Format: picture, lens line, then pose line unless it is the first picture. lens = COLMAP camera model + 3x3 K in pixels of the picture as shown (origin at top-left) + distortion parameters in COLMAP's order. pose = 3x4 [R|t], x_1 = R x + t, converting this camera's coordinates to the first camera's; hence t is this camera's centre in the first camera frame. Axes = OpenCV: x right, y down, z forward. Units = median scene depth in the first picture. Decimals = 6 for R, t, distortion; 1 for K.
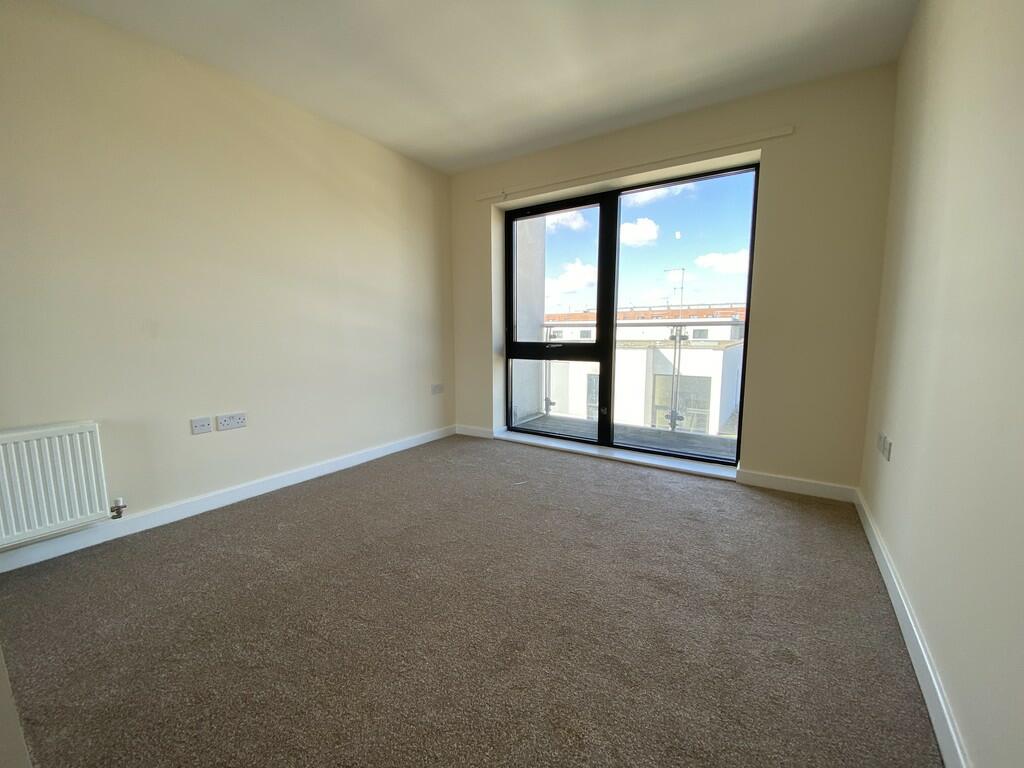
lens RADIAL K [[413.3, 0, 512.0], [0, 413.3, 384.0], [0, 0, 1]] dist [0.002070, -0.012622]
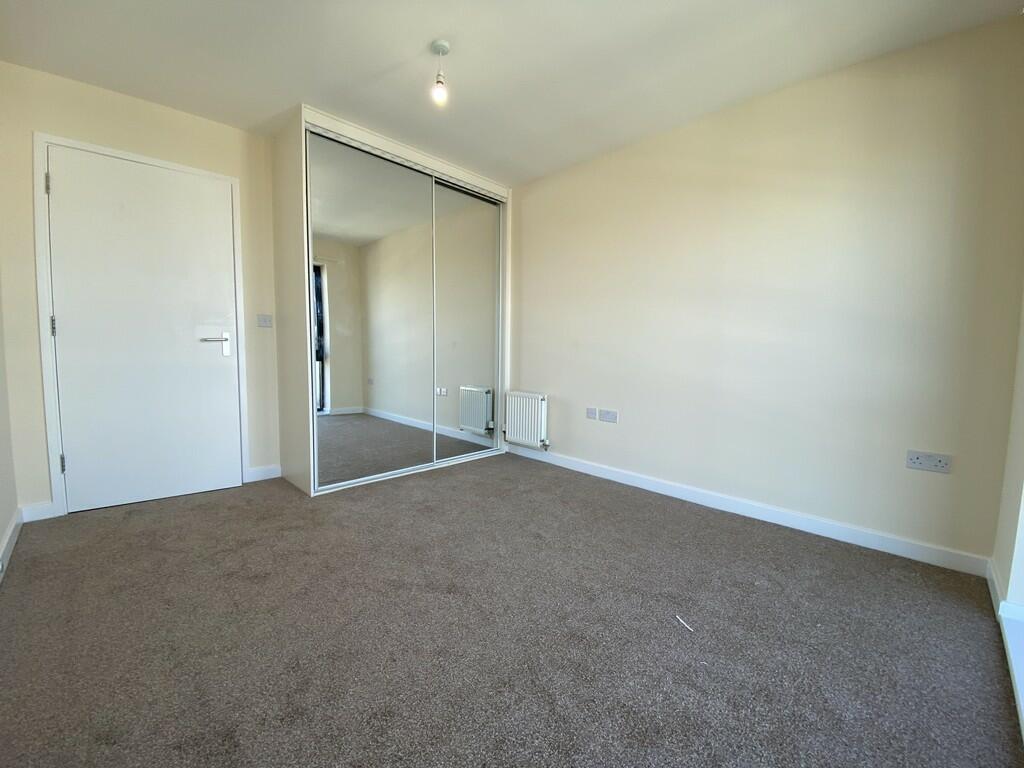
lens RADIAL K [[413.3, 0, 512.0], [0, 413.3, 384.0], [0, 0, 1]] dist [0.002070, -0.012622]
pose [[-0.217694, 0.084045, -0.972392, 0.646133], [-0.127032, 0.985371, 0.113606, -0.118542], [0.967715, 0.148256, -0.203833, 0.959668]]
